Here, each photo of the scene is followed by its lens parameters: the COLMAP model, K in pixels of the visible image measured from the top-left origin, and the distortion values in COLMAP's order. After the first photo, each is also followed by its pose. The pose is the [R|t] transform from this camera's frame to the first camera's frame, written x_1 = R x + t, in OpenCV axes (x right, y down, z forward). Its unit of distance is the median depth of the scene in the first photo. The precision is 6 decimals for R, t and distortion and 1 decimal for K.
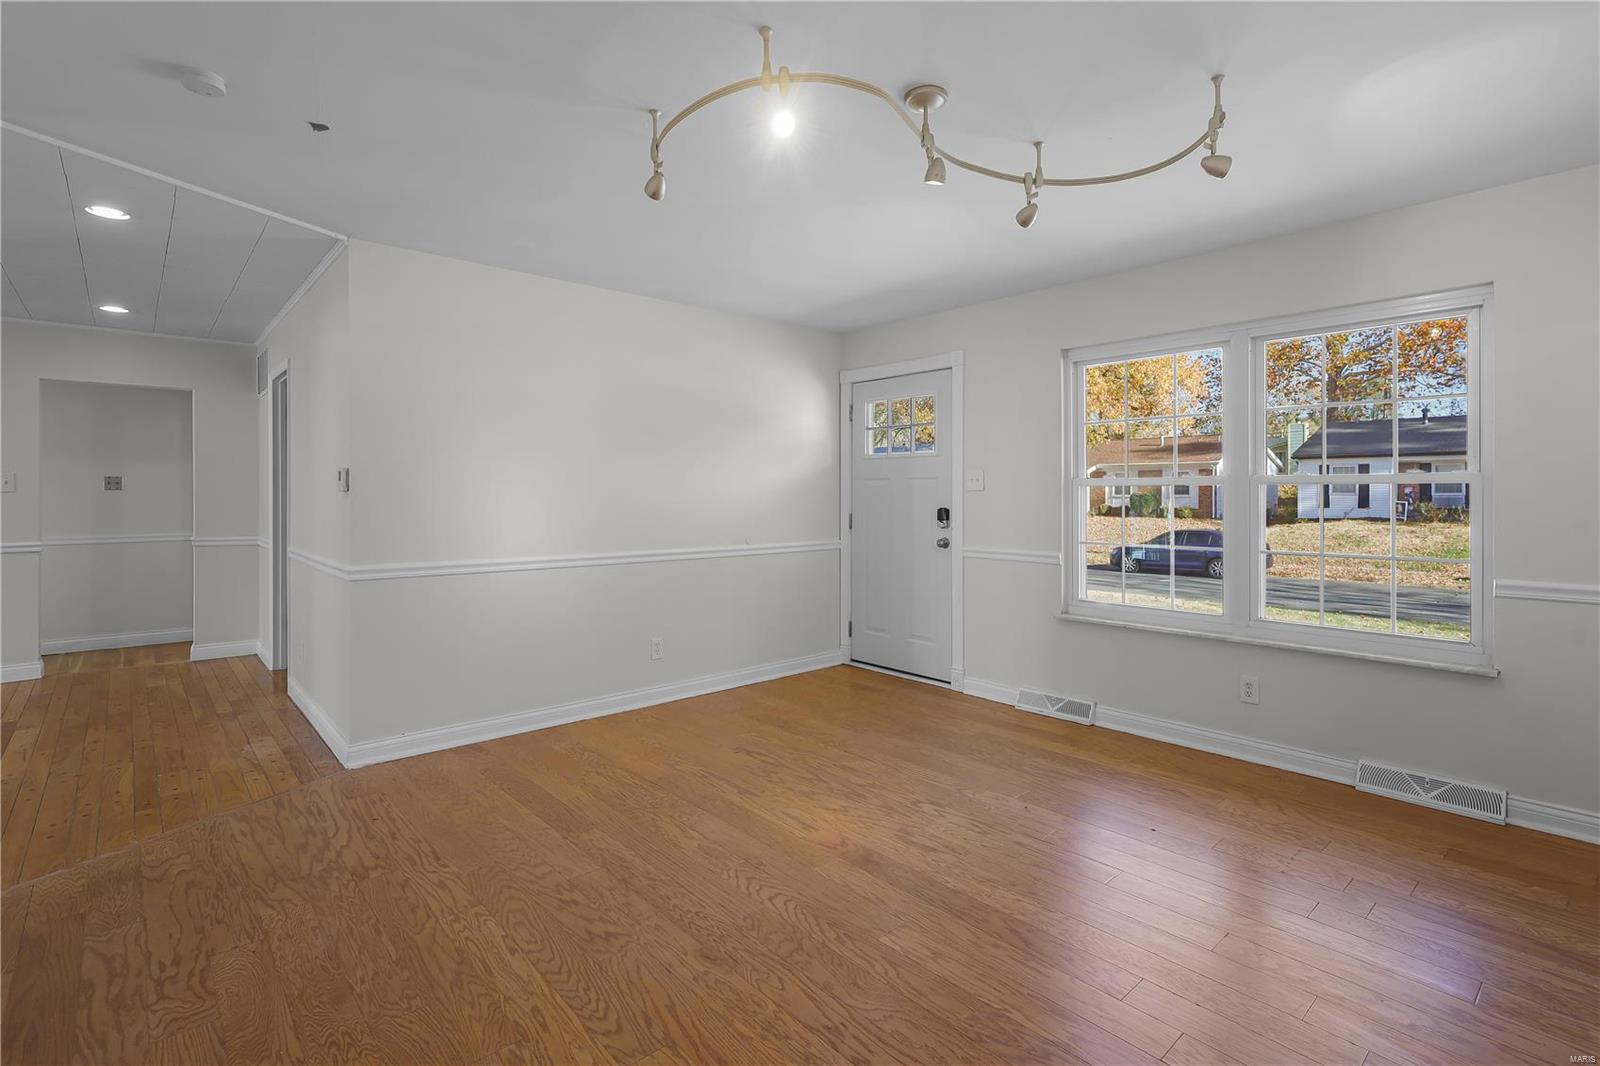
lens RADIAL K [[745.5, 0, 811.6], [0, 745.5, 496.6], [0, 0, 1]] dist [0.000843, -0.000028]
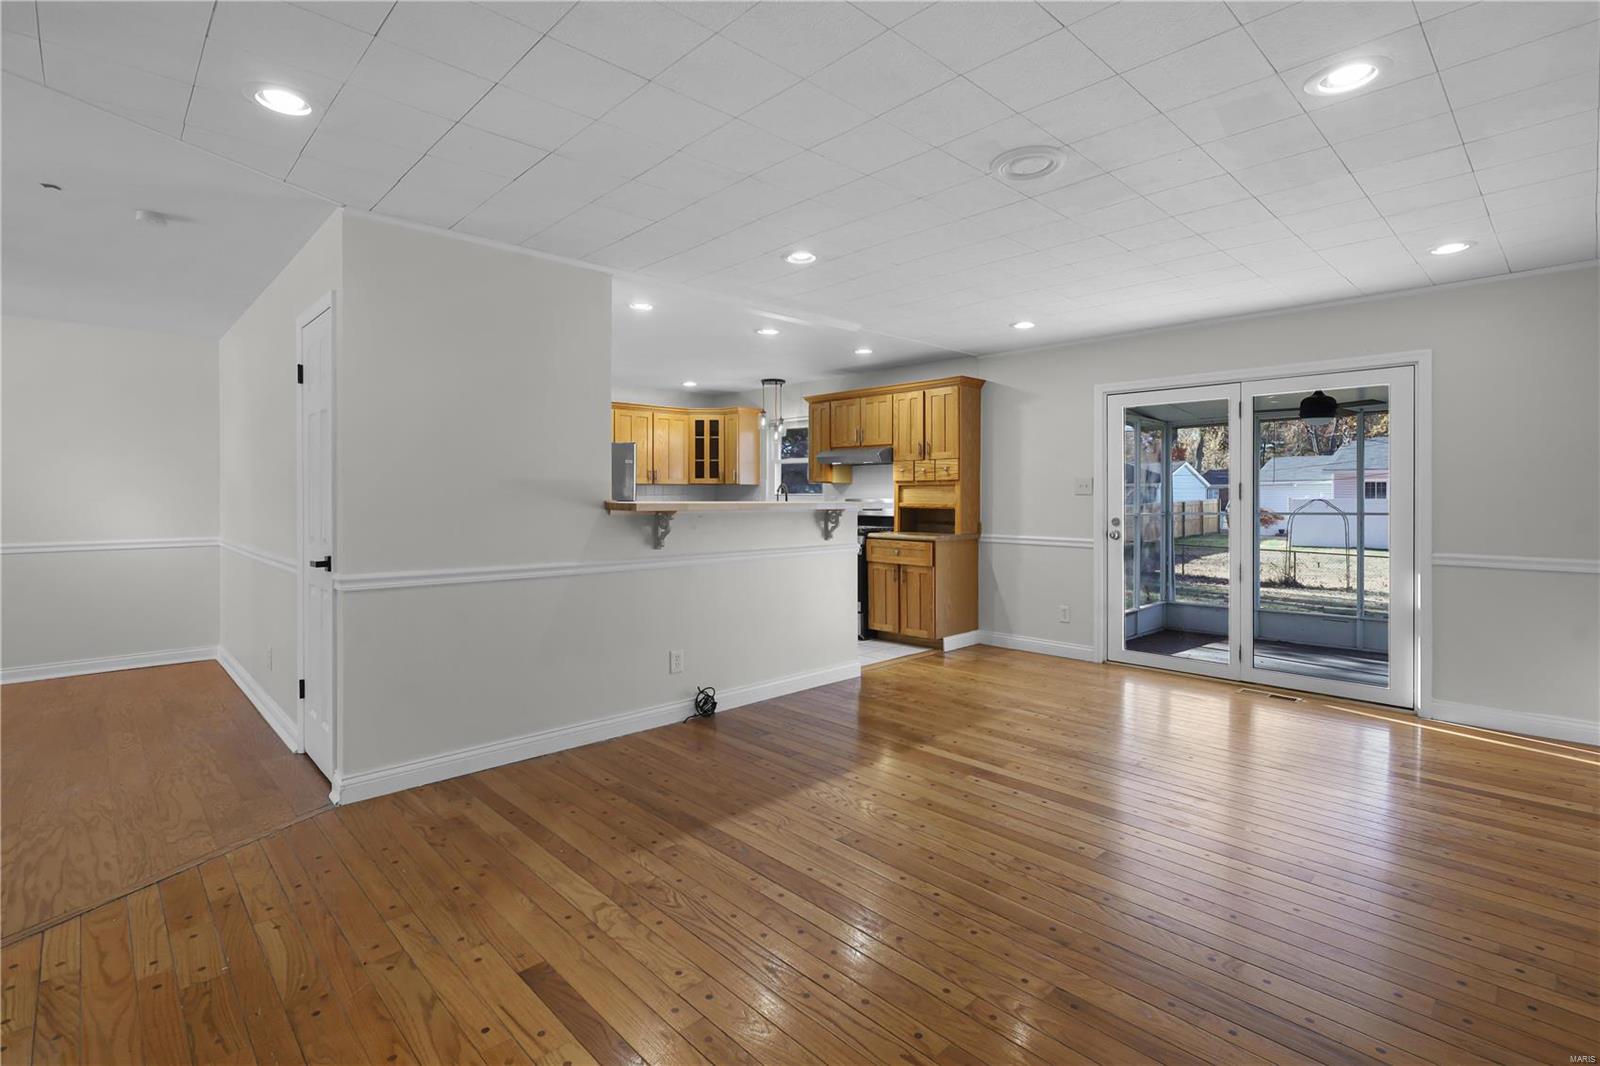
lens RADIAL K [[745.5, 0, 807.2], [0, 745.5, 491.3], [0, 0, 1]] dist [0.000843, -0.000028]
pose [[-0.999599, -0.002066, -0.028257, -1.660803], [-0.002029, 0.999997, -0.001343, -0.005789], [0.028260, -0.001285, -0.999600, 2.022776]]
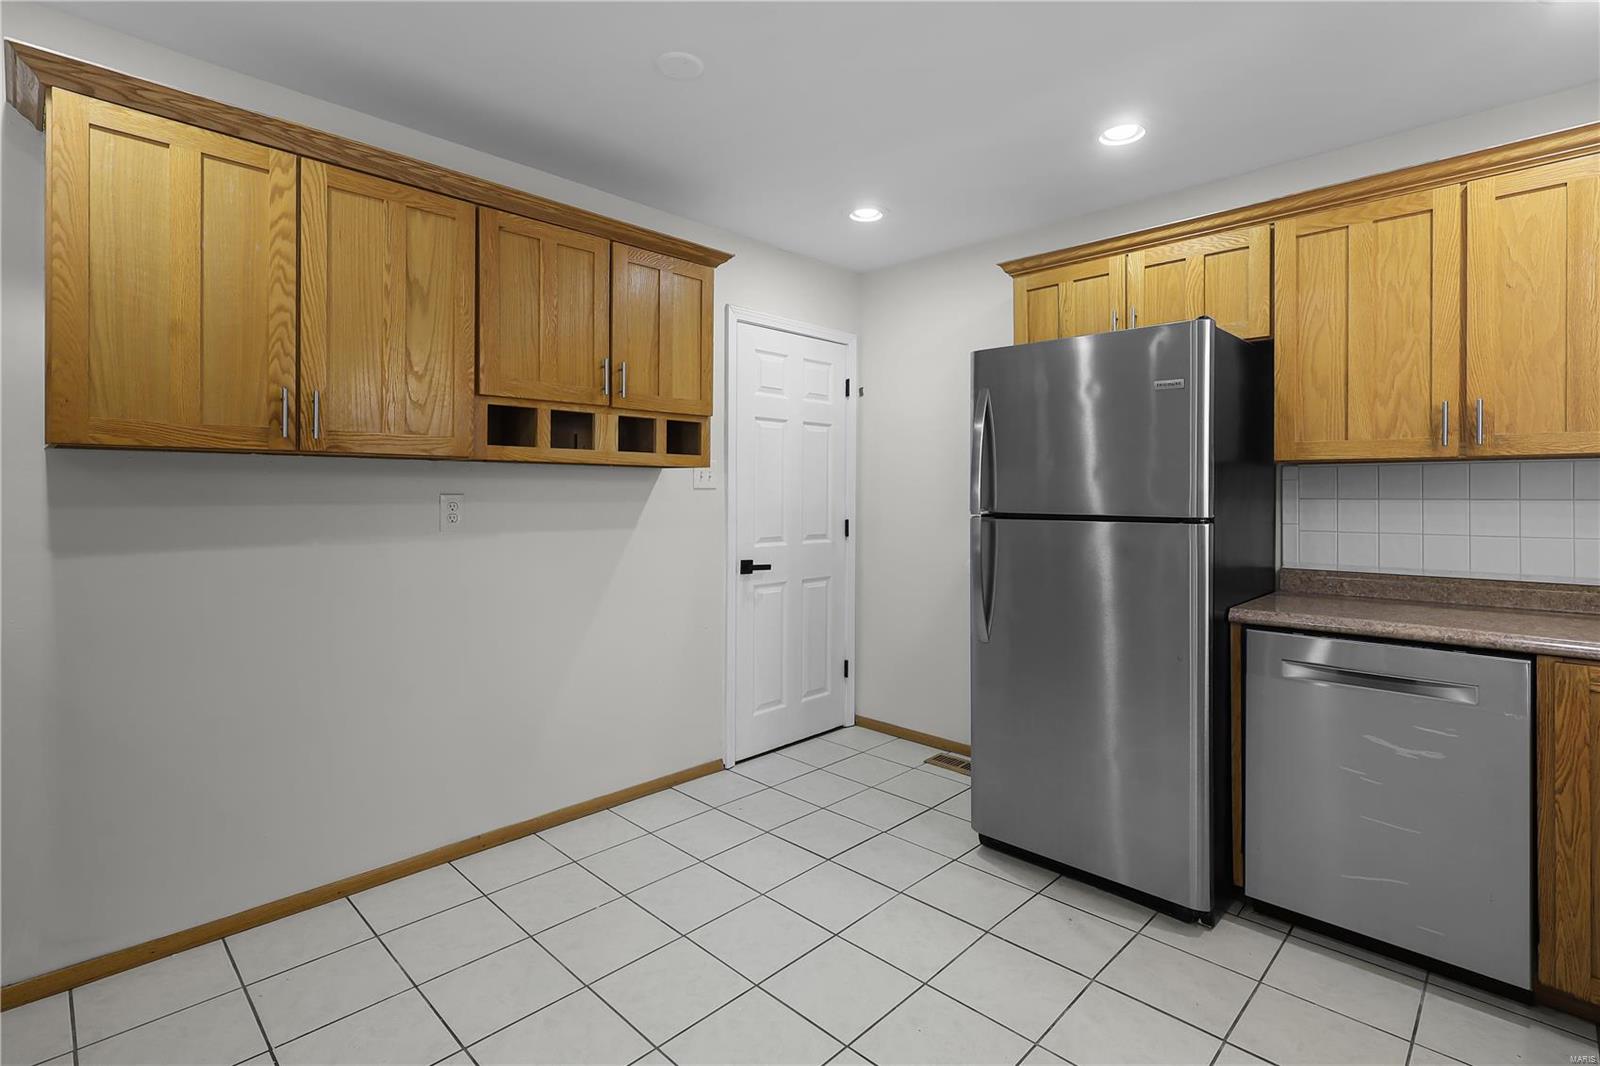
lens RADIAL K [[745.5, 0, 800.0], [0, 745.5, 495.3], [0, 0, 1]] dist [0.000843, -0.000028]
pose [[-0.056359, -0.001682, 0.998409, -1.868420], [-0.003189, 0.999994, 0.001505, 0.002143], [-0.998405, -0.003099, -0.056364, -0.306958]]
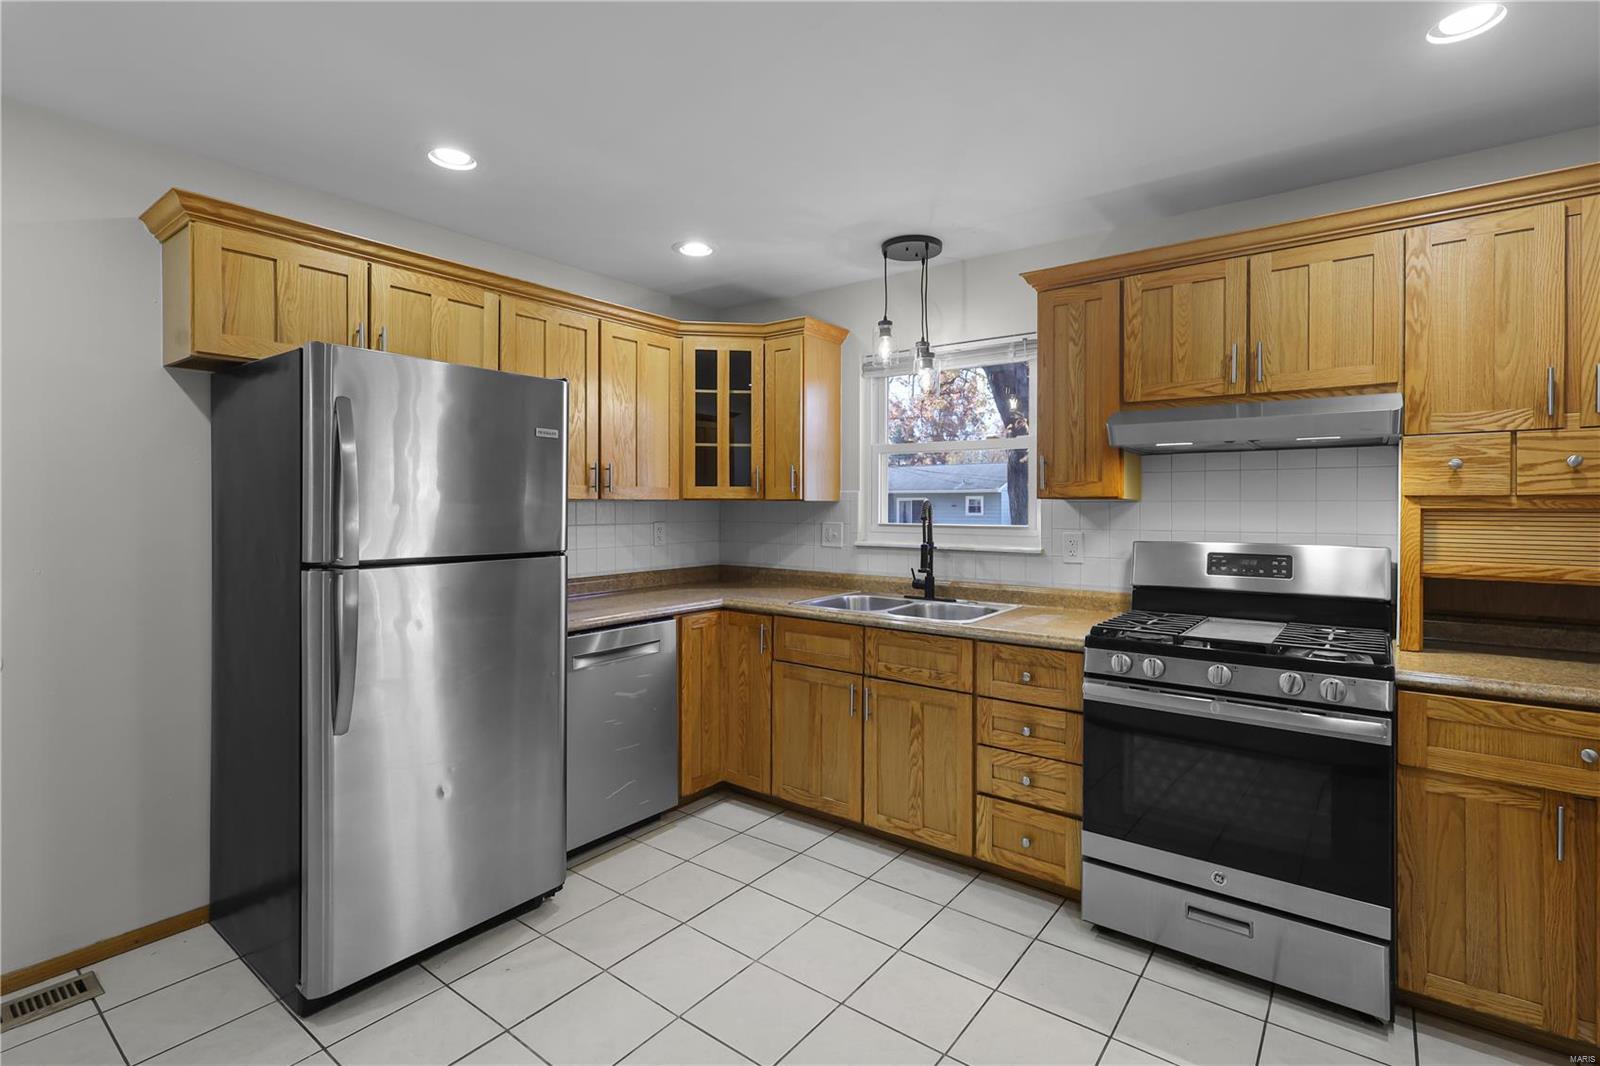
lens RADIAL K [[745.5, 0, 810.9], [0, 745.5, 507.2], [0, 0, 1]] dist [0.000843, -0.000028]
pose [[-0.982662, -0.002666, -0.185385, -1.227618], [-0.003441, 0.999987, 0.003856, -0.032624], [0.185372, 0.004427, -0.982658, 0.201532]]
